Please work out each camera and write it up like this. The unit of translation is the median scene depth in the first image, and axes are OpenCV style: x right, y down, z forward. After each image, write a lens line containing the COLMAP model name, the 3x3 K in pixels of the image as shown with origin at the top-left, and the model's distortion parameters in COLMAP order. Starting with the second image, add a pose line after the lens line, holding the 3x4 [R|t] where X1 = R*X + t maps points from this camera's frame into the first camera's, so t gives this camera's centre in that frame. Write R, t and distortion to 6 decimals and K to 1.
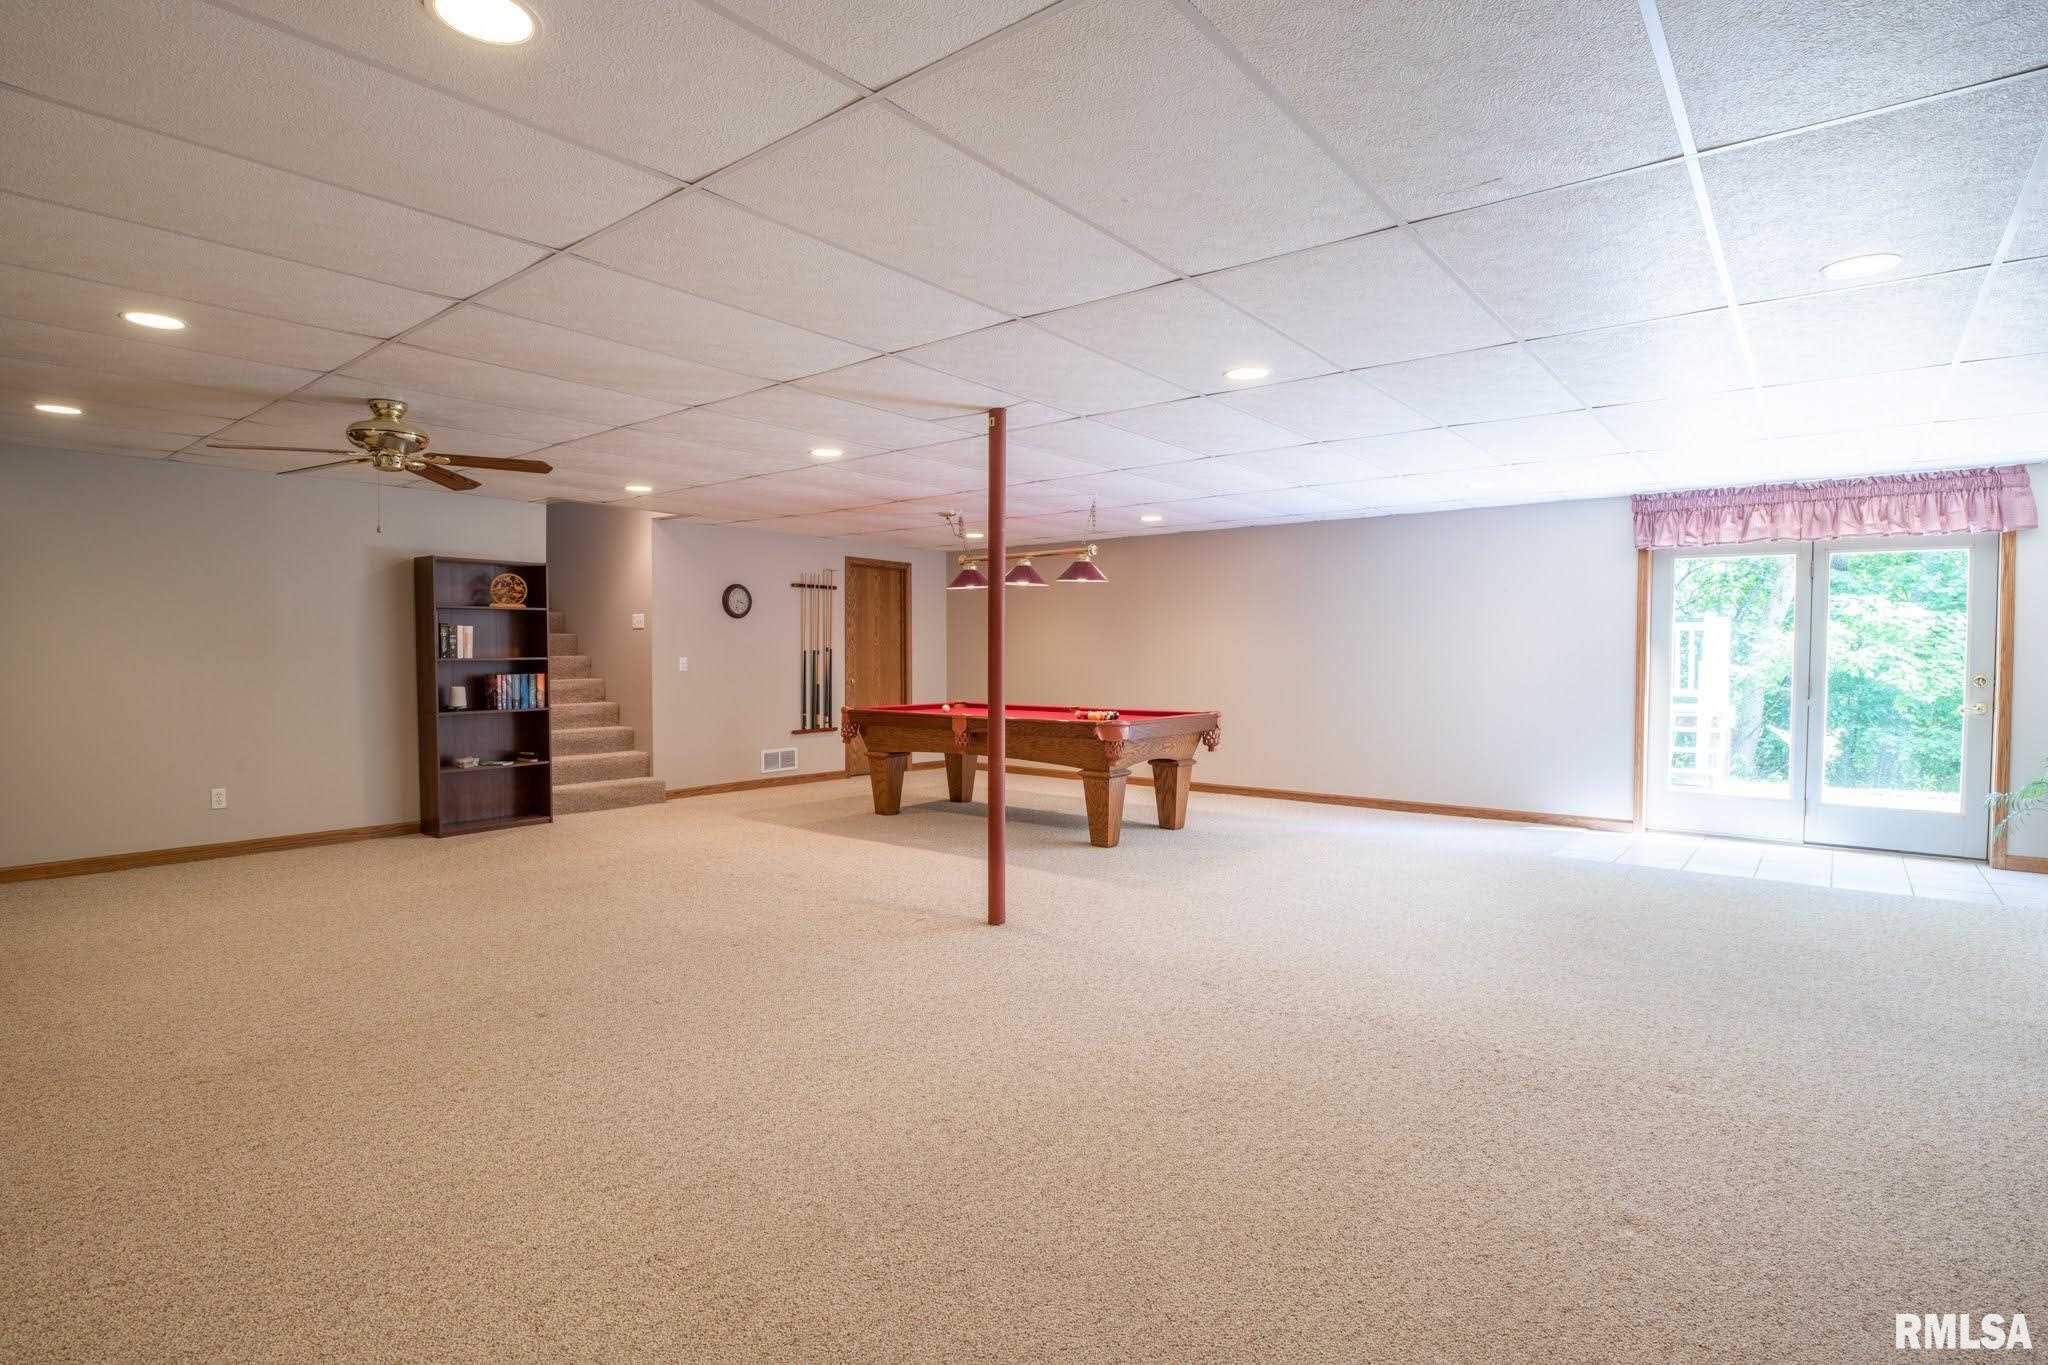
lens RADIAL K [[1026.3, 0, 1019.8], [0, 1026.3, 669.2], [0, 0, 1]] dist [-0.024460, -0.006099]
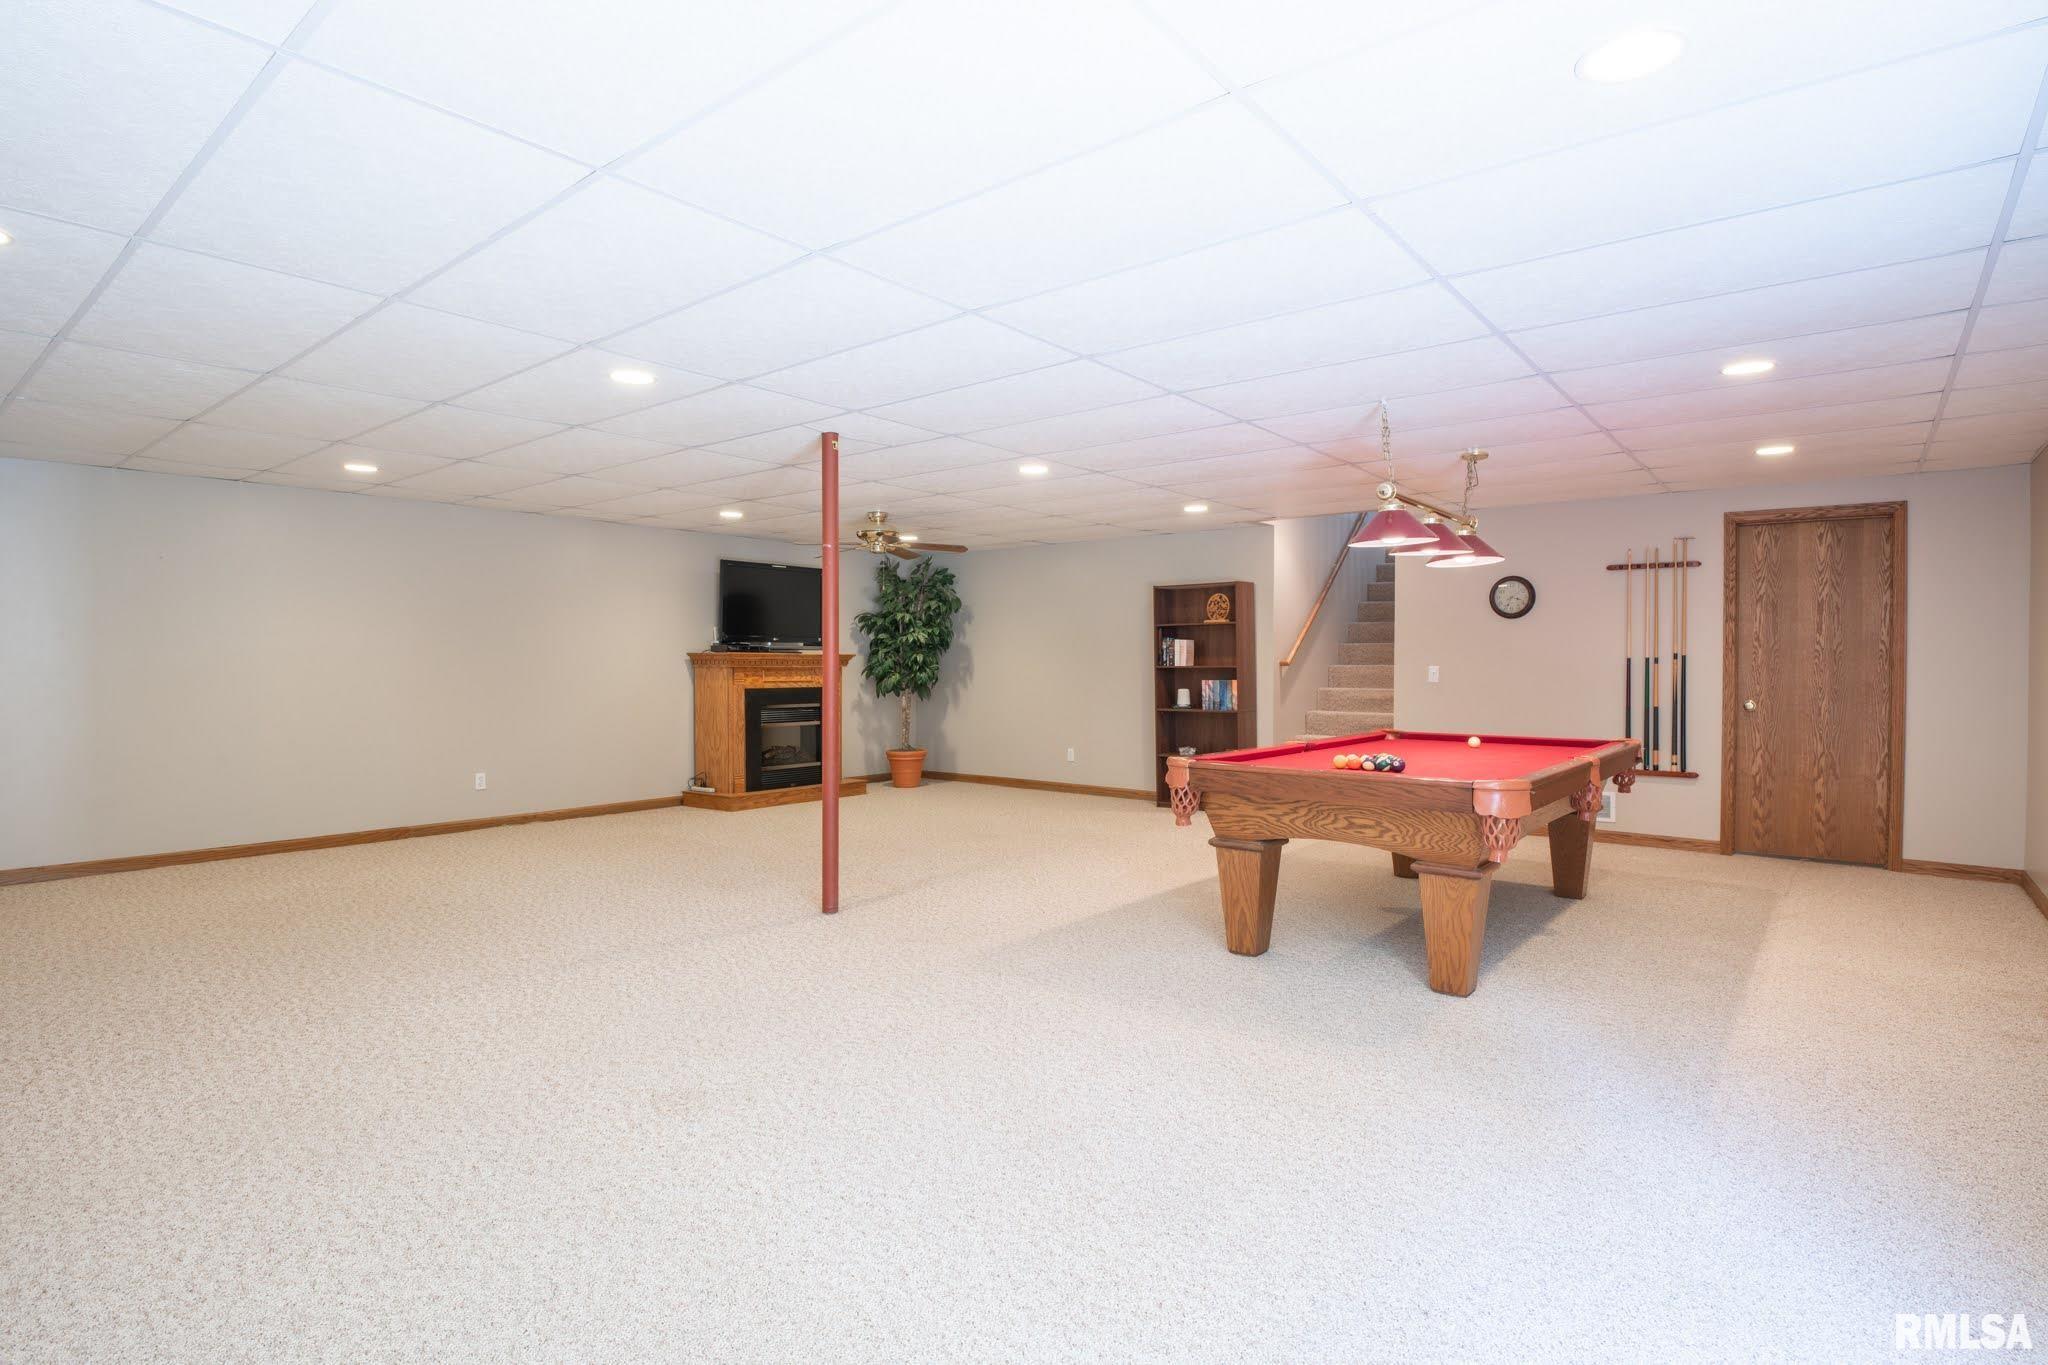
lens RADIAL K [[1026.3, 0, 1019.8], [0, 1026.3, 669.2], [0, 0, 1]] dist [-0.024460, -0.006099]
pose [[-0.012356, 0.006200, -0.999904, 0.536423], [-0.015822, 0.999854, 0.006395, -0.008808], [0.999798, 0.015900, -0.012256, 0.623282]]
